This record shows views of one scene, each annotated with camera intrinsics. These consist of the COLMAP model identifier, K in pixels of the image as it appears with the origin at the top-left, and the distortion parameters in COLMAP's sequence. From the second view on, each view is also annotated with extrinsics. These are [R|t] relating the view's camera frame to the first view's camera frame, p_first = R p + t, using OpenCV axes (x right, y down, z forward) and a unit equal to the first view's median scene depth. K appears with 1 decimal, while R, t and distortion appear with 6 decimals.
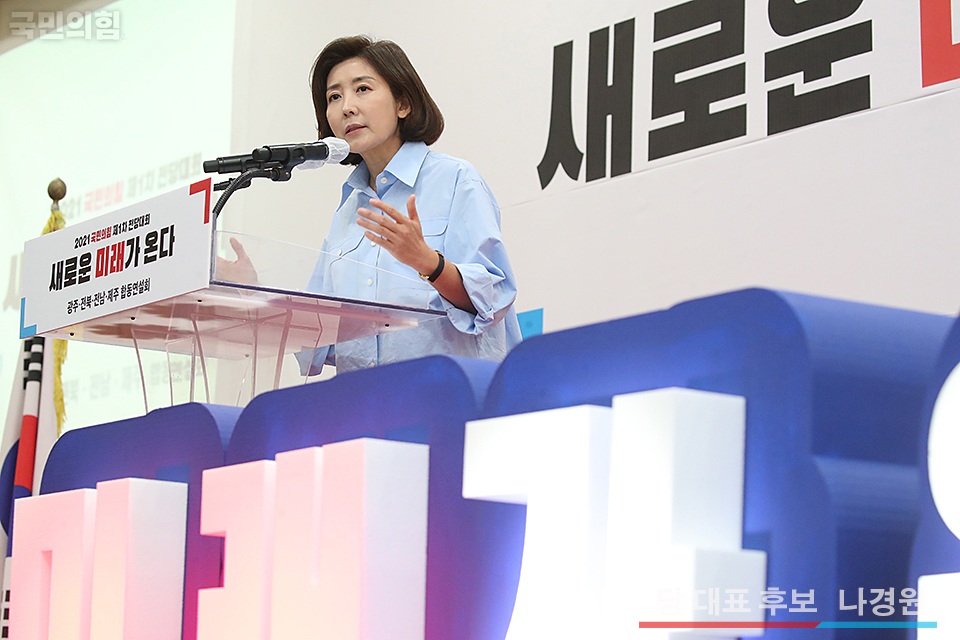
lens RADIAL K [[2843.1, 0, 481.0], [0, 2843.1, 312.2], [0, 0, 1]] dist [-0.424734, 0.000000]
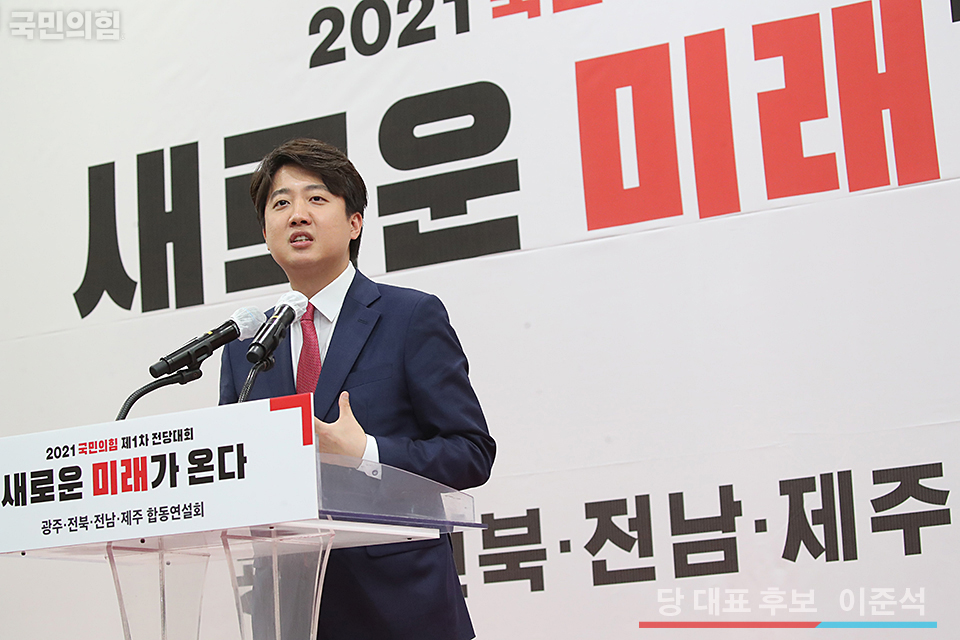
lens RADIAL K [[2732.1, 0, 405.6], [0, 2732.1, 327.3], [0, 0, 1]] dist [-0.326059, 0.000000]
pose [[0.922818, -0.009611, 0.385117, -0.372227], [0.010023, 0.999949, 0.000938, -0.064476], [-0.385107, 0.002994, 0.922867, 0.183751]]
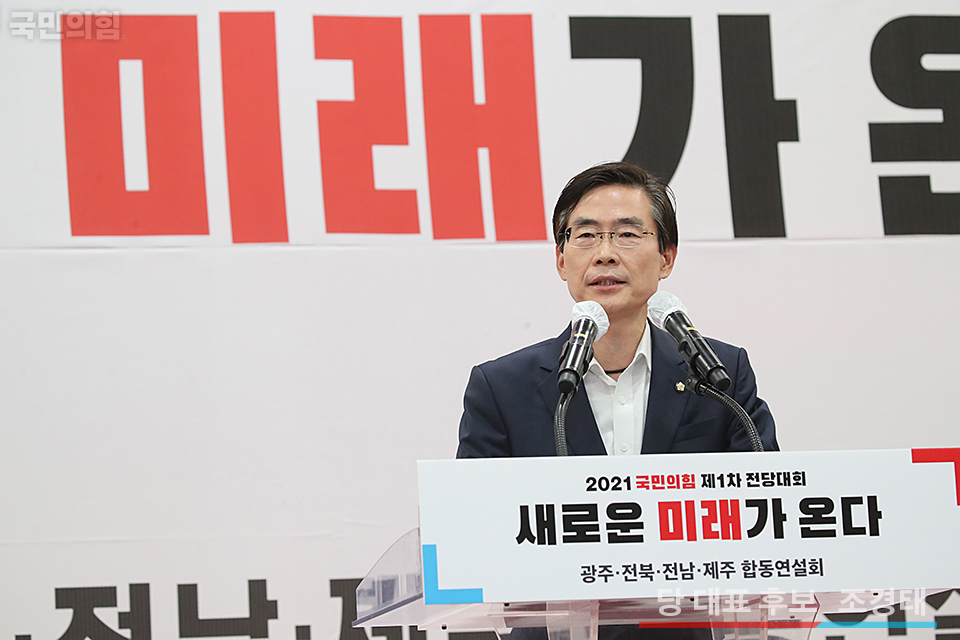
lens RADIAL K [[4100.0, 0, 471.5], [0, 4100.0, 338.6], [0, 0, 1]] dist [0.226318, 0.000000]
pose [[0.358148, 0.087098, 0.929594, -1.147613], [-0.096248, 0.993779, -0.056030, 0.000098], [-0.928691, -0.069405, 0.364303, 0.662928]]
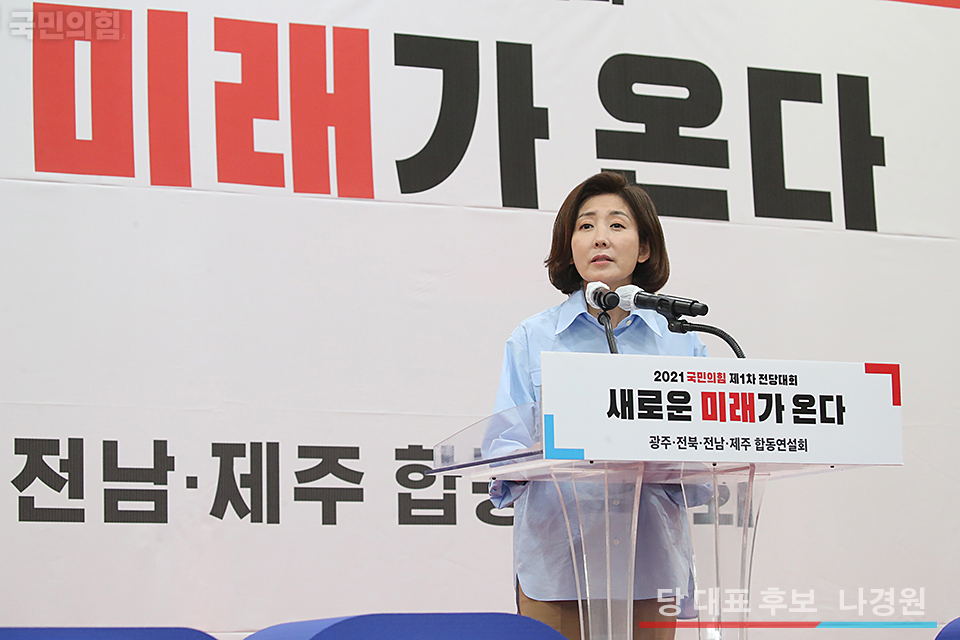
lens RADIAL K [[3051.7, 0, 484.6], [0, 3051.7, 315.5], [0, 0, 1]] dist [-0.218614, 0.000000]
pose [[0.122372, 0.097333, 0.987700, -1.209796], [-0.139392, 0.987001, -0.079994, 0.047960], [-0.982647, -0.127889, 0.134349, 0.937146]]
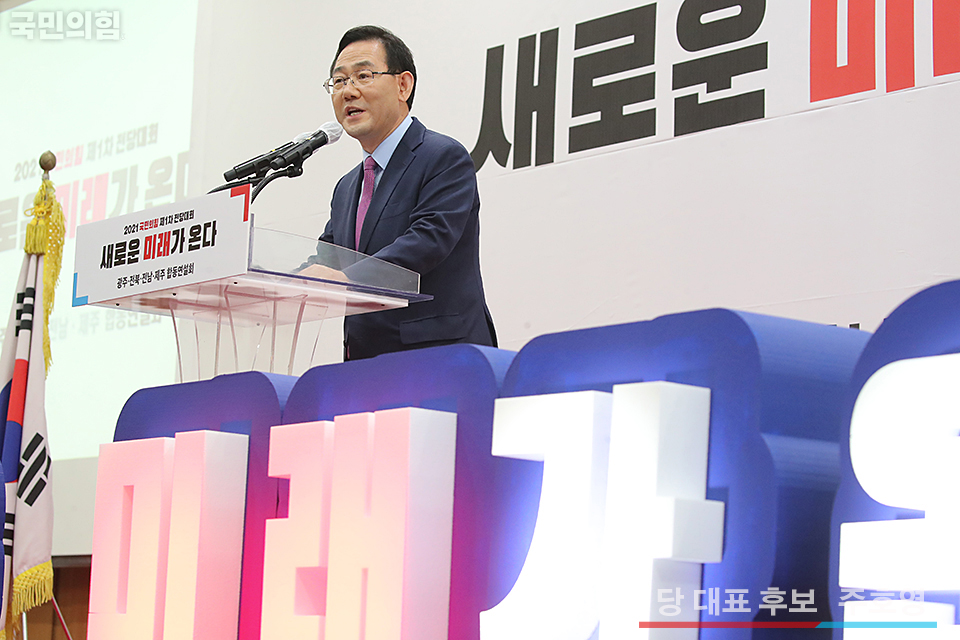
lens RADIAL K [[2732.1, 0, 481.7], [0, 2732.1, 317.7], [0, 0, 1]] dist [-0.326059, 0.000000]
pose [[0.998412, 0.022354, 0.051704, -0.050871], [-0.023691, 0.999397, 0.025396, -0.020604], [-0.051105, -0.026581, 0.998340, -0.182859]]
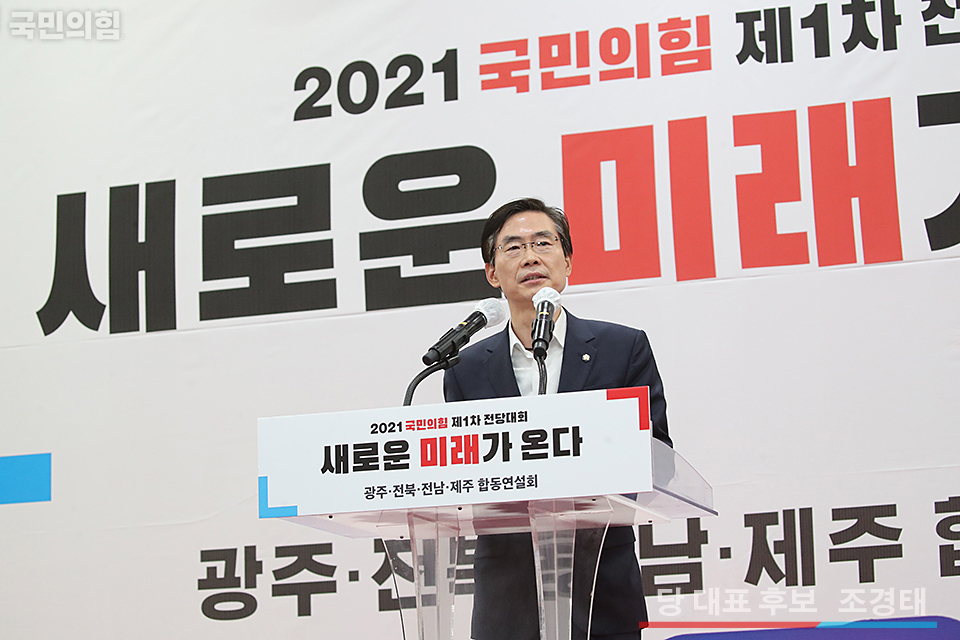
lens RADIAL K [[2732.1, 0, 351.8], [0, 2732.1, 291.4], [0, 0, 1]] dist [-0.326059, 0.000000]
pose [[0.823793, 0.074680, 0.561951, -0.709061], [-0.054811, 0.997133, -0.052163, -0.022474], [-0.564235, 0.012171, 0.825524, 0.210645]]
